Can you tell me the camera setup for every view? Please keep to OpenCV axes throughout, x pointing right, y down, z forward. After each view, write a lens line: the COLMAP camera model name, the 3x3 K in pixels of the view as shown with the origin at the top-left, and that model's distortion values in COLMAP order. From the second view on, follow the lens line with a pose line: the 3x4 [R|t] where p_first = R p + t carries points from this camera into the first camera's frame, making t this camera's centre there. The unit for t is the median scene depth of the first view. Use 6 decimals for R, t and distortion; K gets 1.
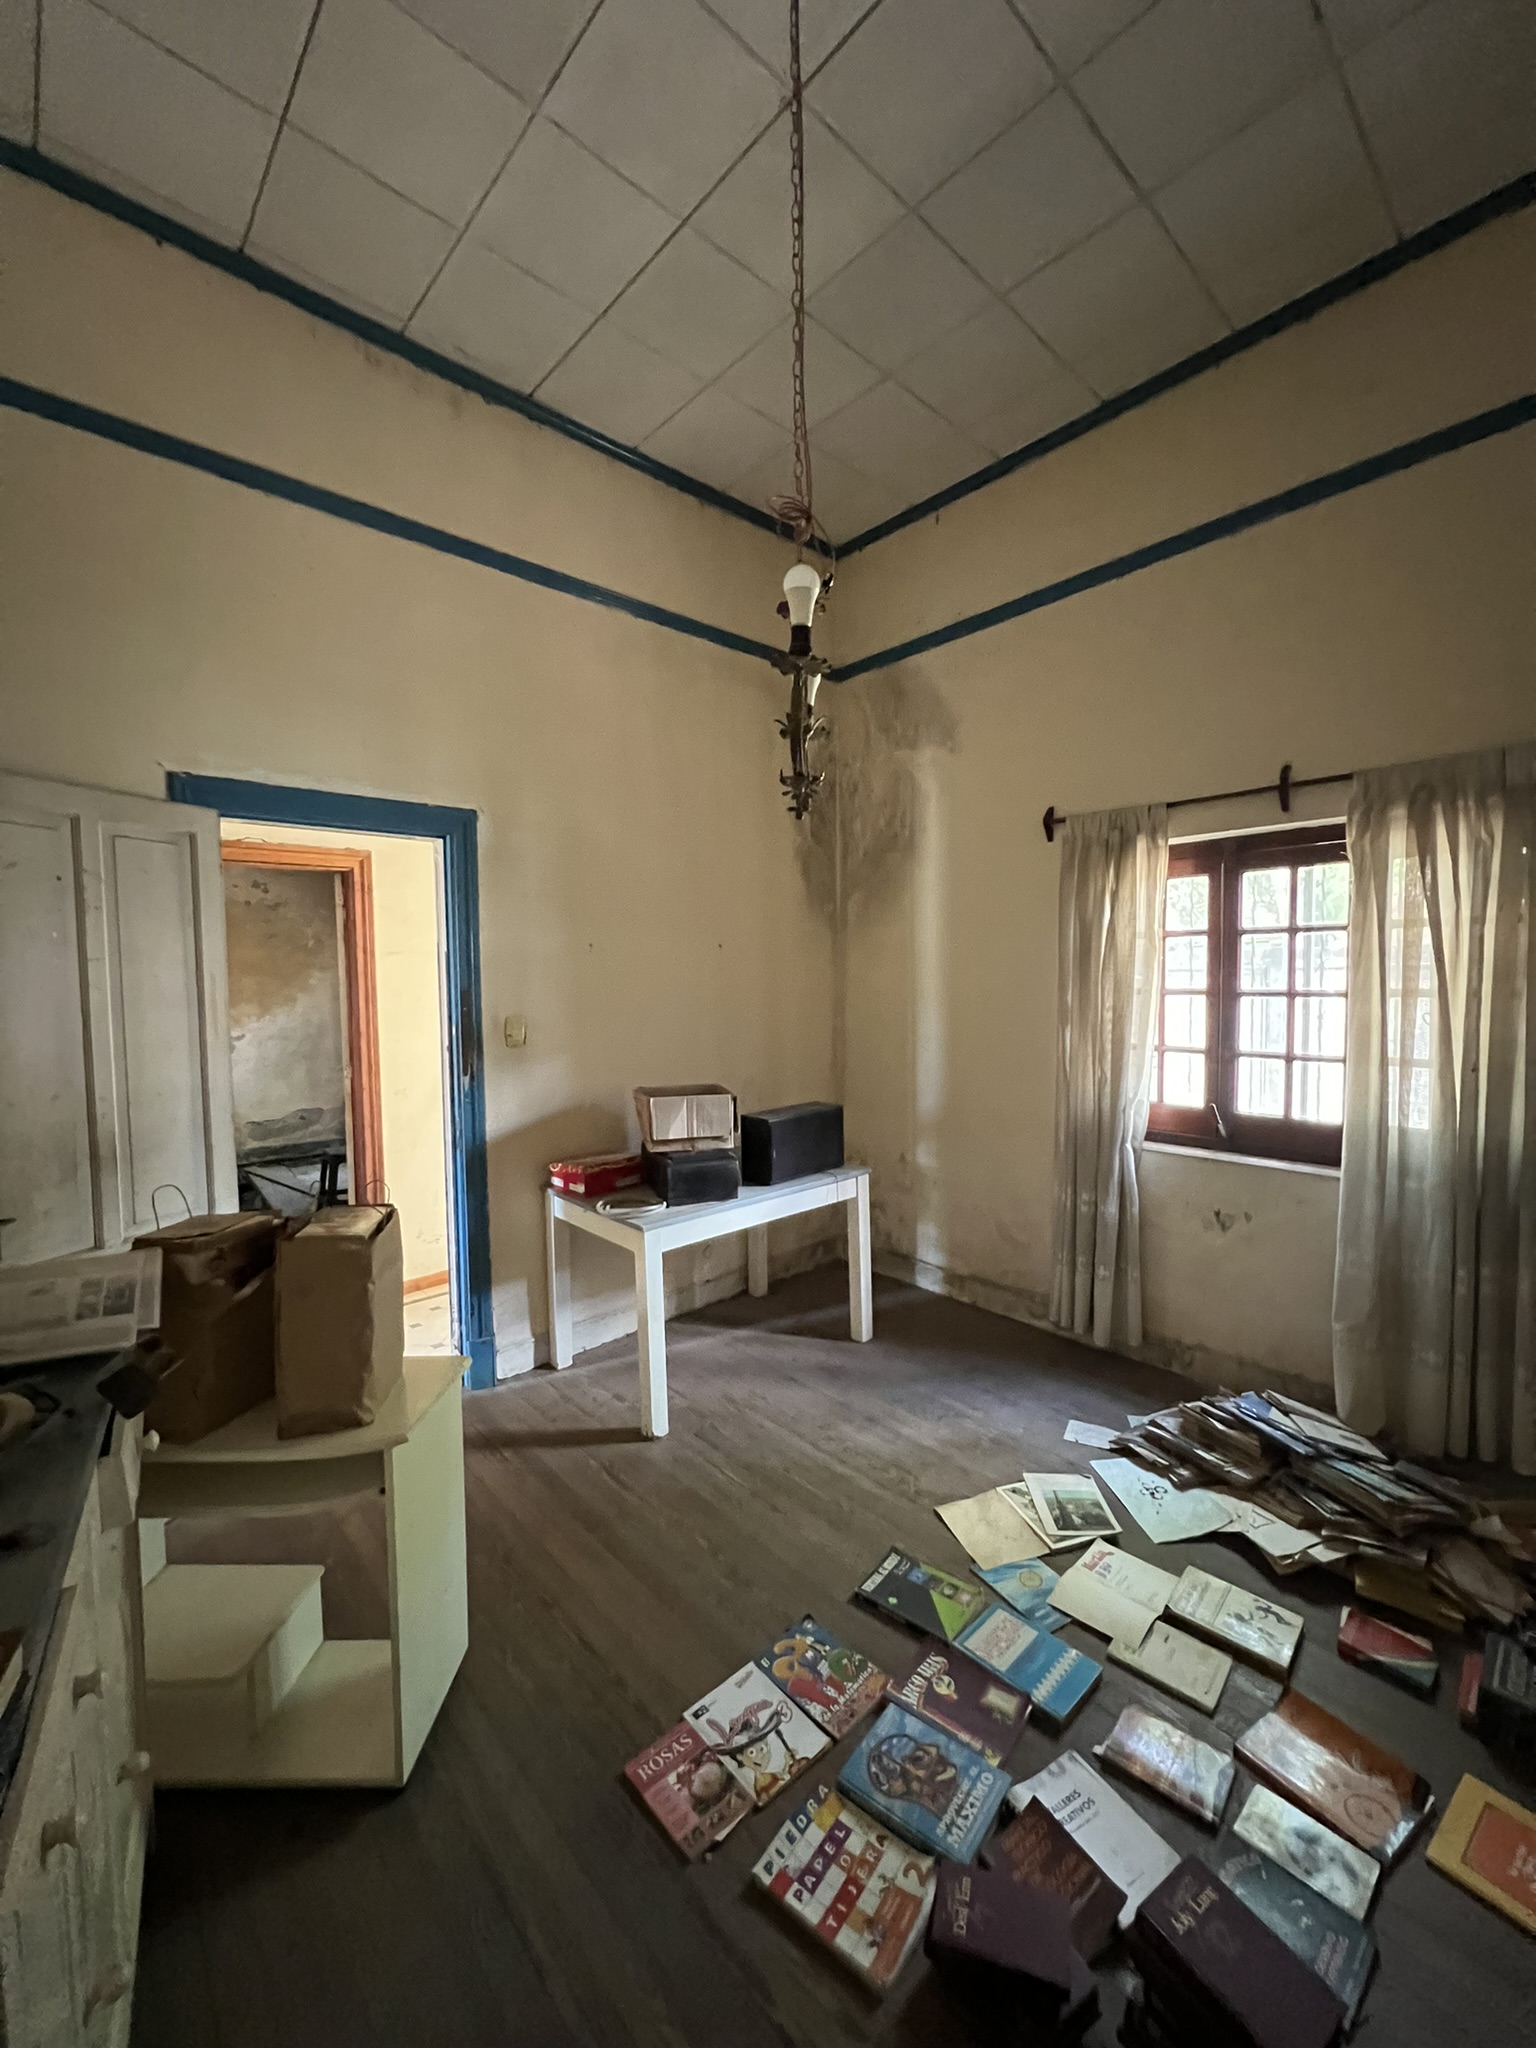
lens RADIAL K [[822.2, 0, 768.4], [0, 822.2, 1026.0], [0, 0, 1]] dist [0.001597, 0.000235]
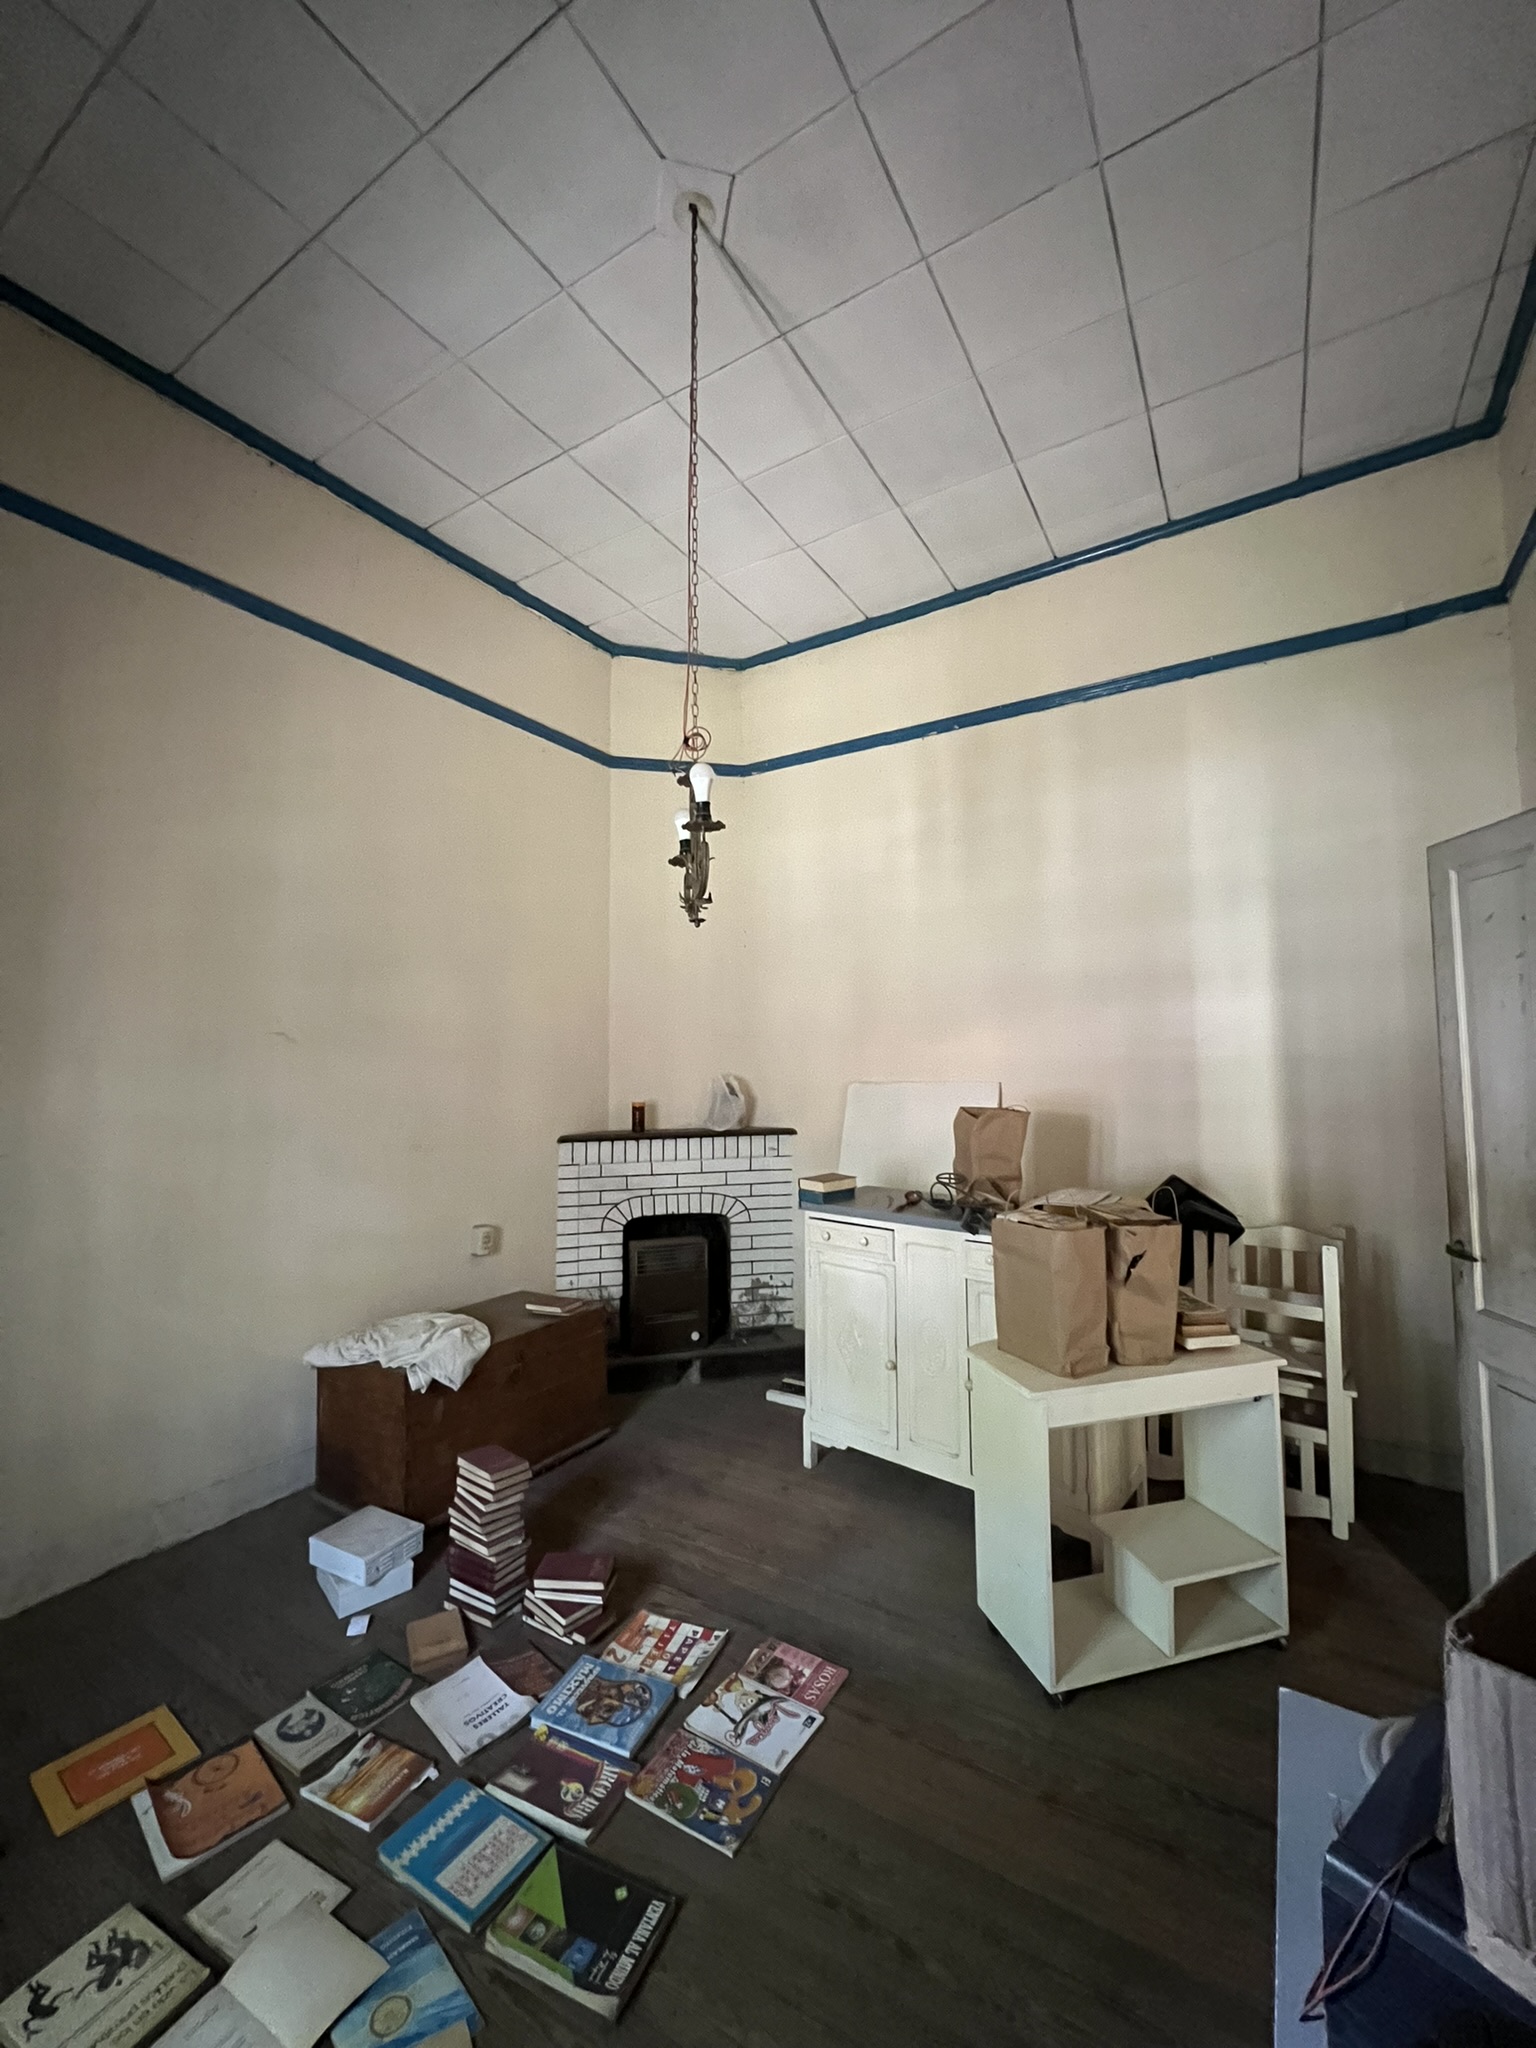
lens RADIAL K [[822.2, 0, 769.7], [0, 822.2, 1020.9], [0, 0, 1]] dist [0.001597, 0.000235]
pose [[-0.960985, -0.001824, -0.276595, 0.273577], [-0.002454, 0.999995, 0.001934, -0.082038], [0.276590, 0.002538, -0.960985, 2.079916]]
